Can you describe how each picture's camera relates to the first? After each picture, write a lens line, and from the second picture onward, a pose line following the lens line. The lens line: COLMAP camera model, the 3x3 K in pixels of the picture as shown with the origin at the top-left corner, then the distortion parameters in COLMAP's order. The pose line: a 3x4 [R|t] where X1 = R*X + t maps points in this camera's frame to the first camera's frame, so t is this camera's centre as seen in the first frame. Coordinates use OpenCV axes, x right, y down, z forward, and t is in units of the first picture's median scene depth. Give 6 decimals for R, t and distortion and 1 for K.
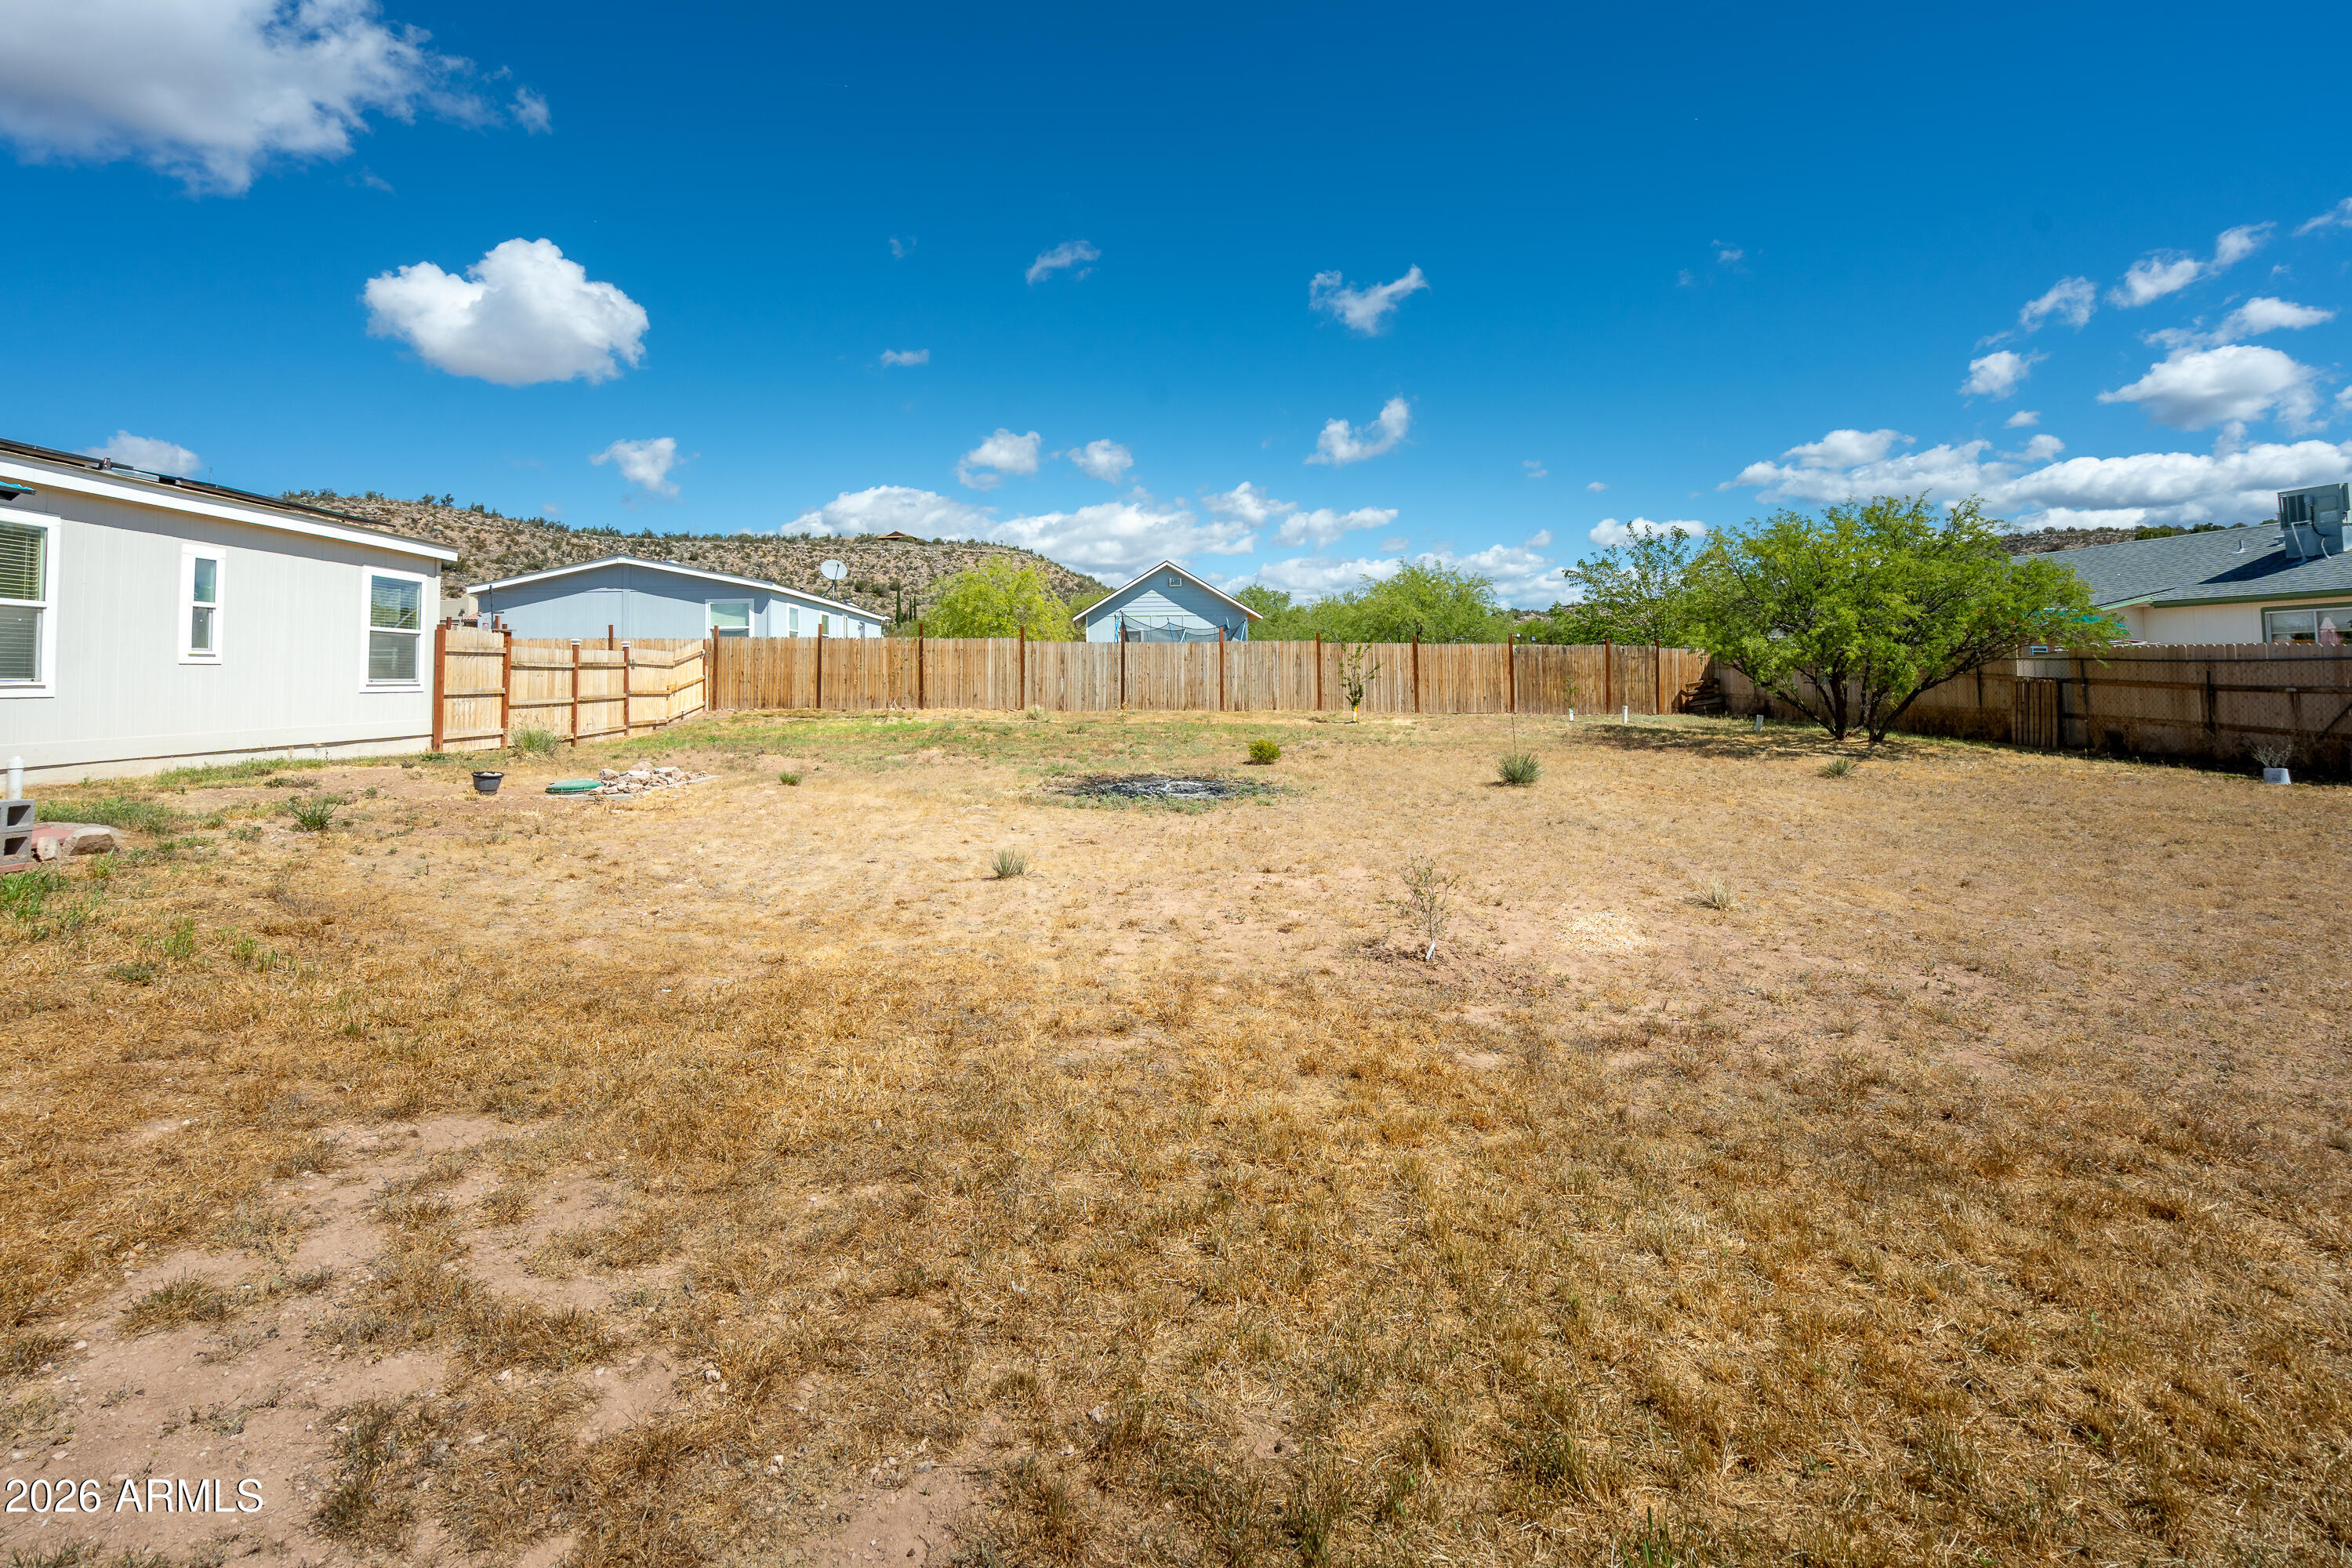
lens RADIAL K [[1106.1, 0, 1171.5], [0, 1106.1, 622.3], [0, 0, 1]] dist [-0.001606, -0.000188]
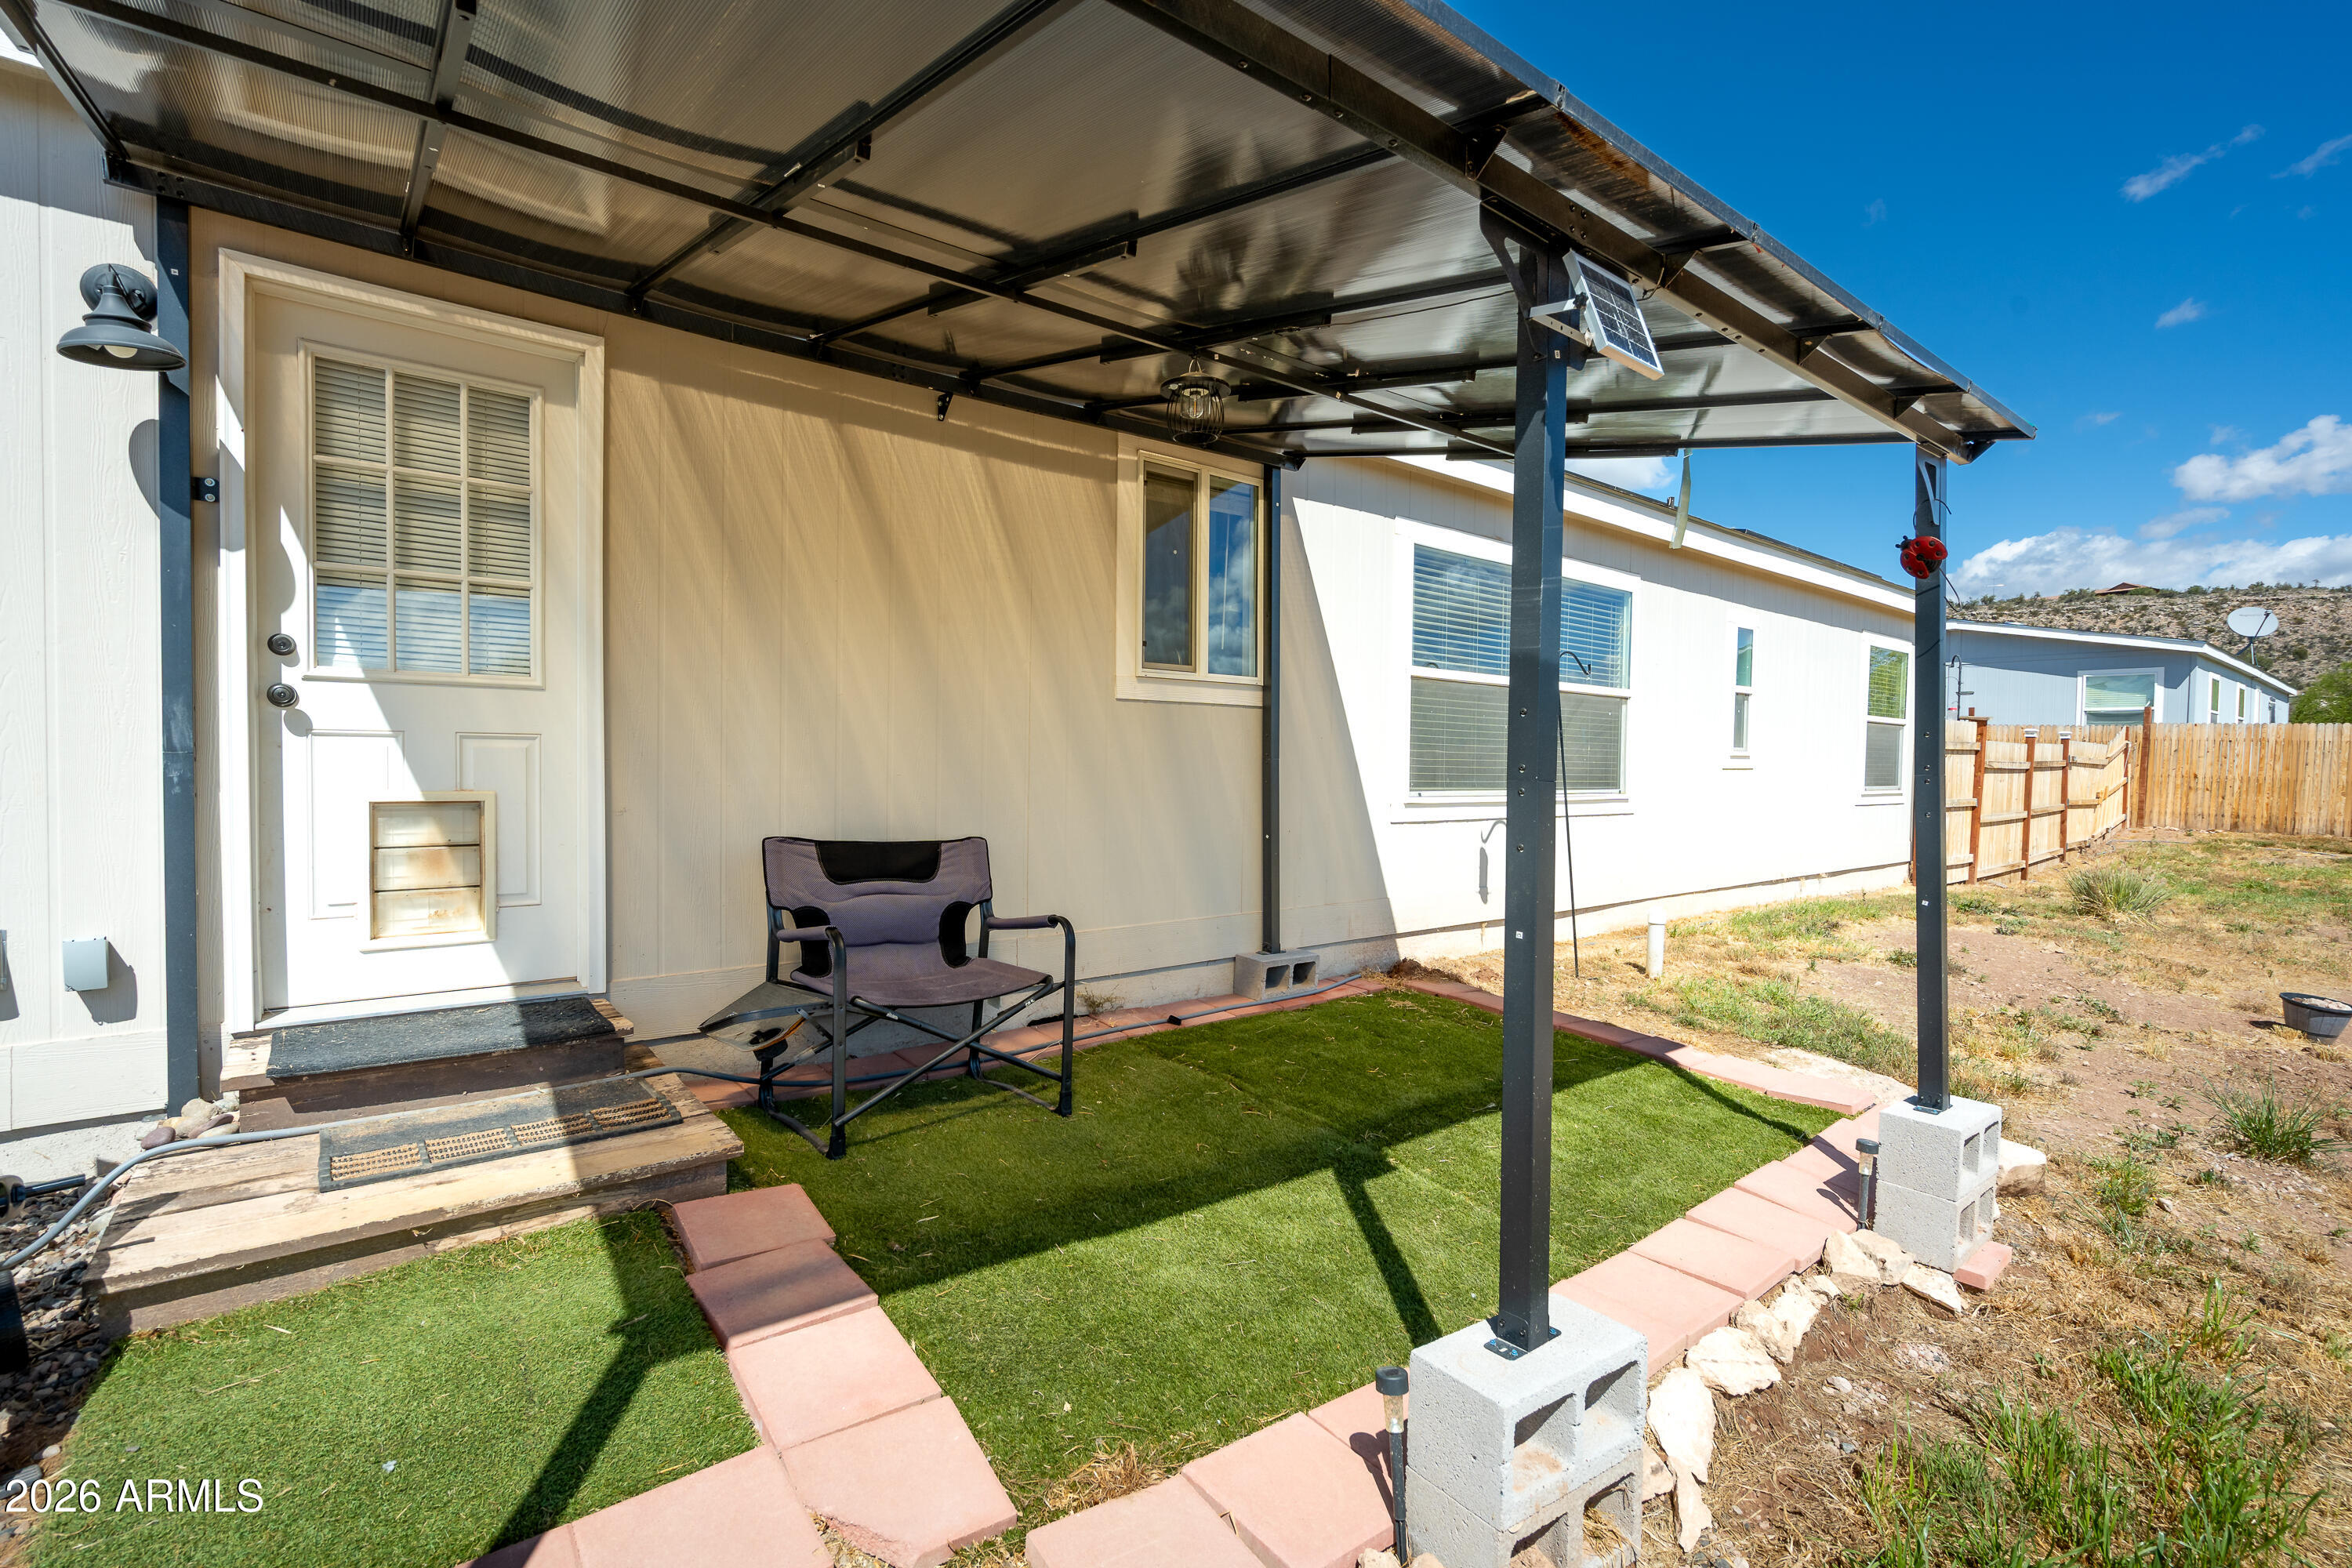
lens RADIAL K [[1074.6, 0, 1176.0], [0, 1074.6, 784.0], [0, 0, 1]] dist [-0.004058, -0.000426]
pose [[0.575014, 0.041544, -0.817088, -0.377686], [0.018198, 0.997813, 0.063539, -0.004000], [0.817941, -0.051405, 0.573000, 0.200305]]
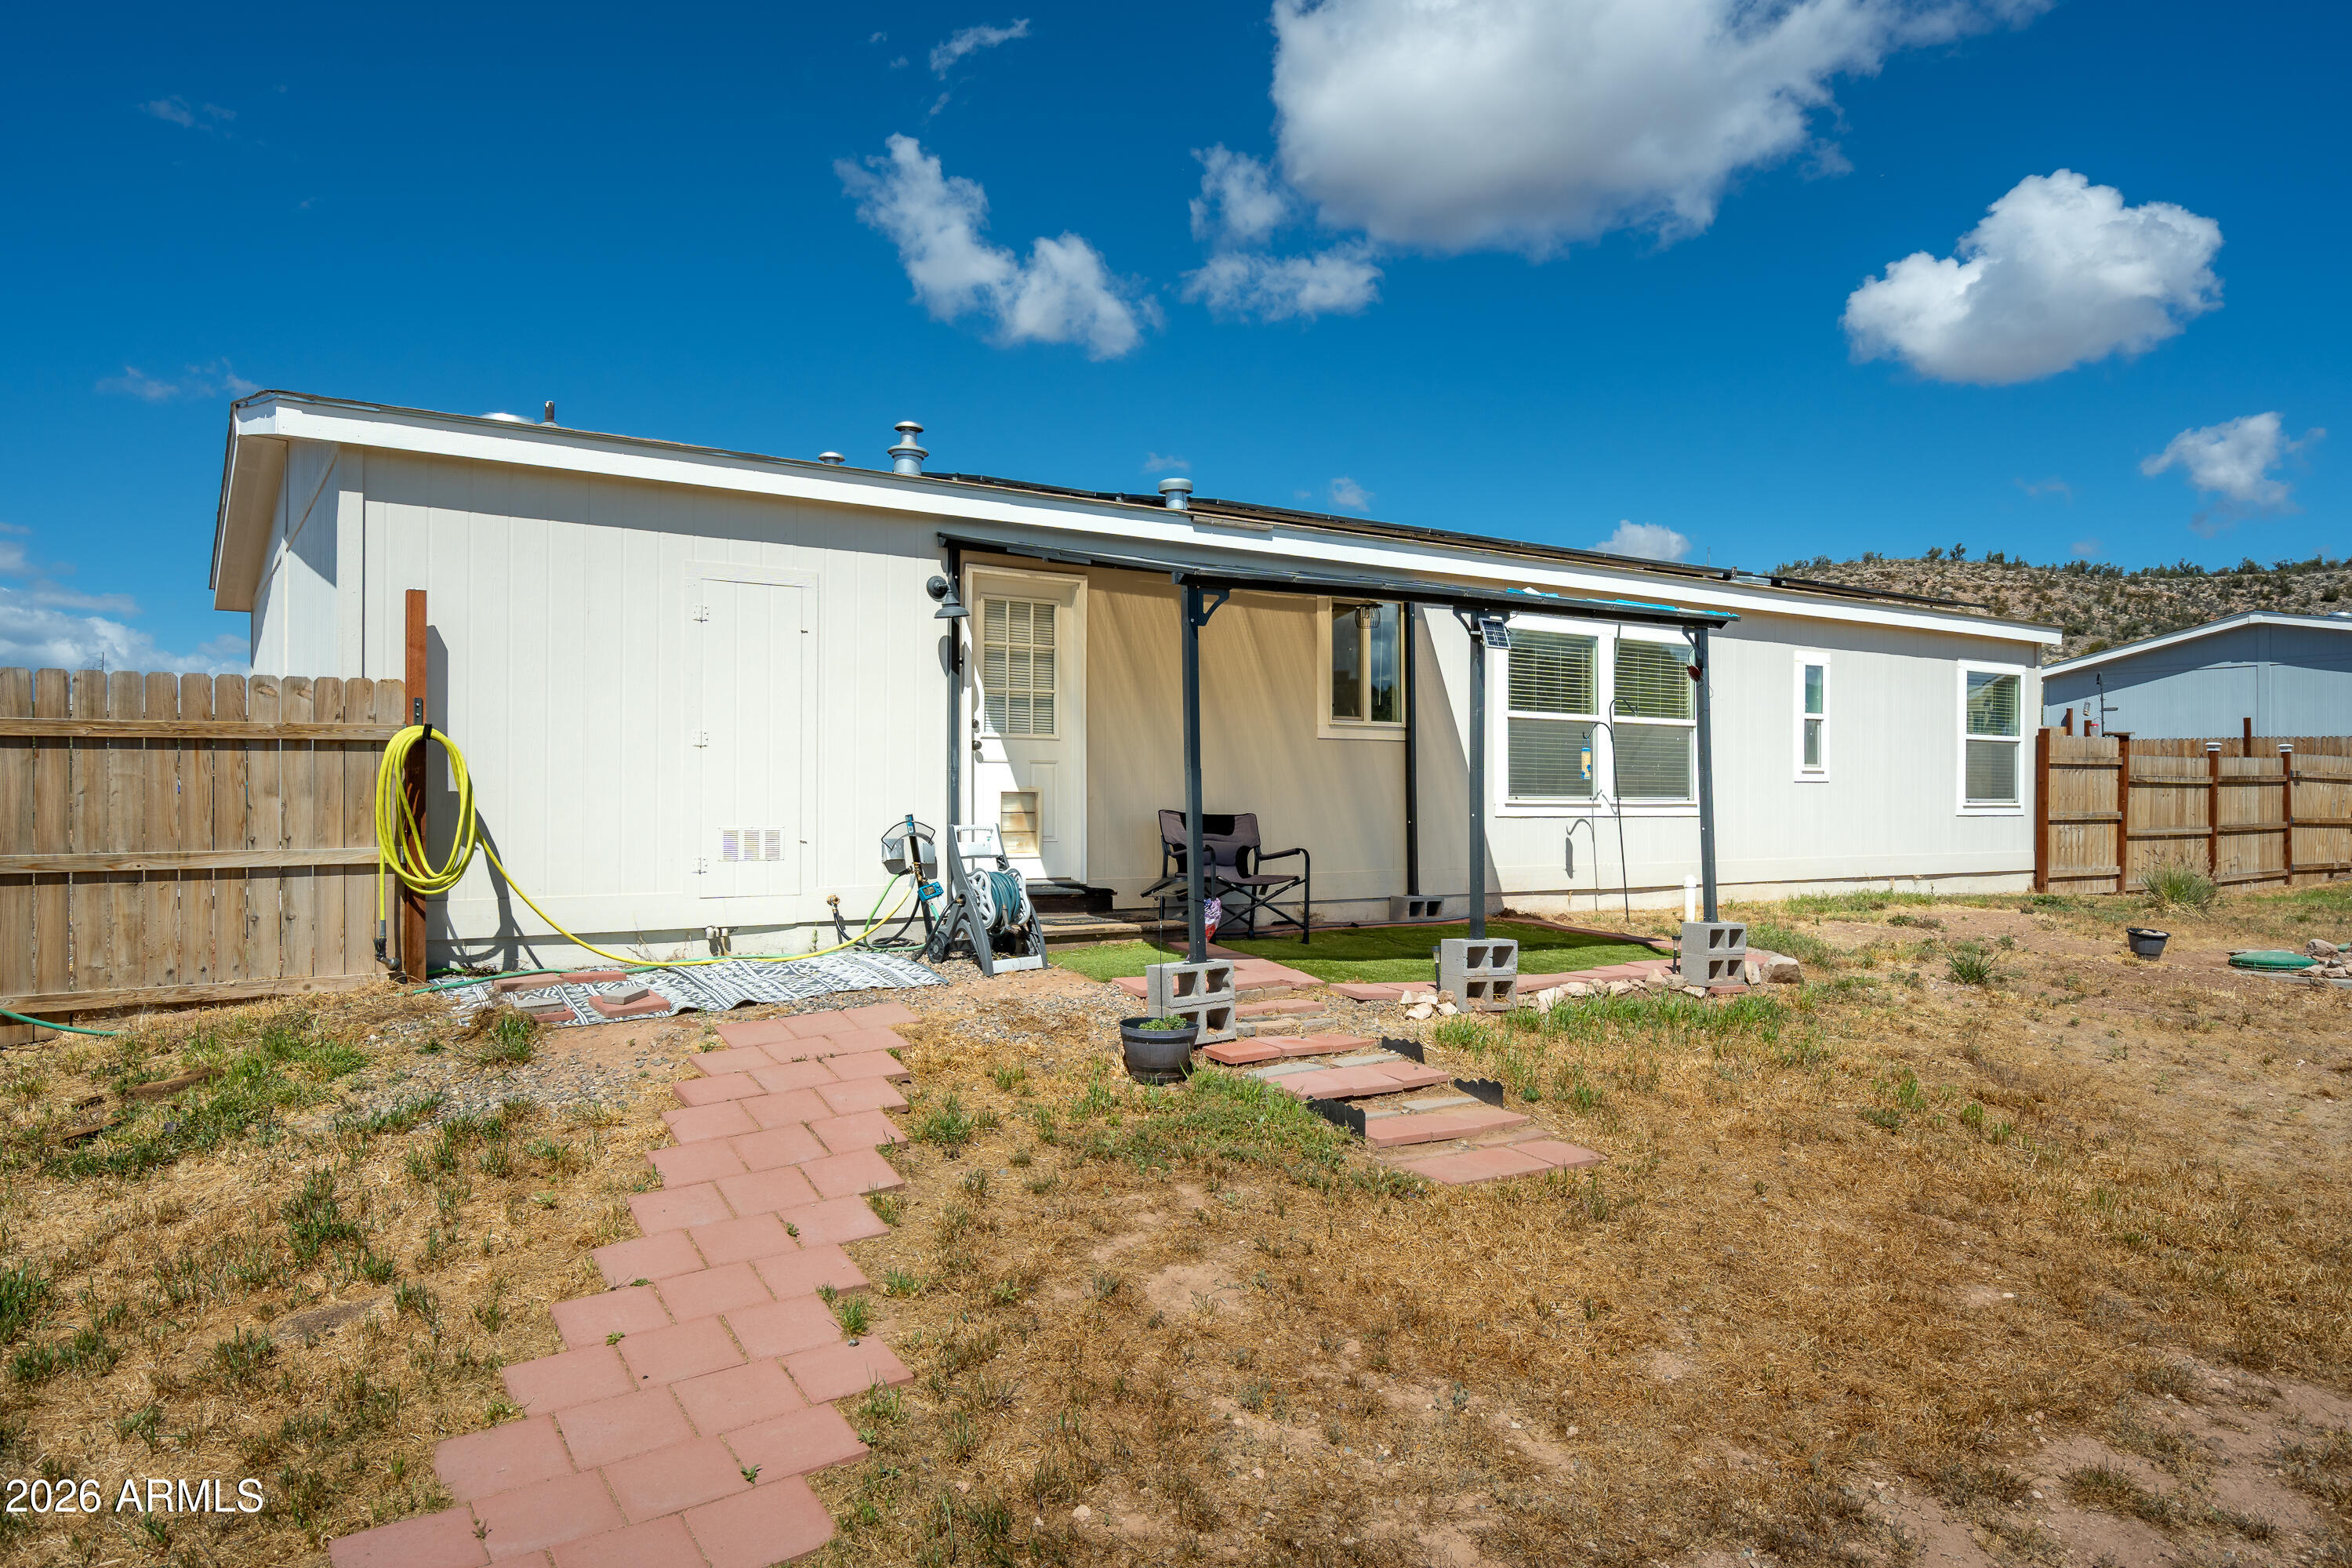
lens RADIAL K [[1548.8, 0, 1176.0], [0, 1548.8, 784.0], [0, 0, 1]] dist [0.005790, 0.002759]
pose [[0.502958, 0.011043, -0.864240, -0.030379], [0.031115, 0.999039, 0.030873, -0.011934], [0.863751, -0.042418, 0.502131, -0.069229]]
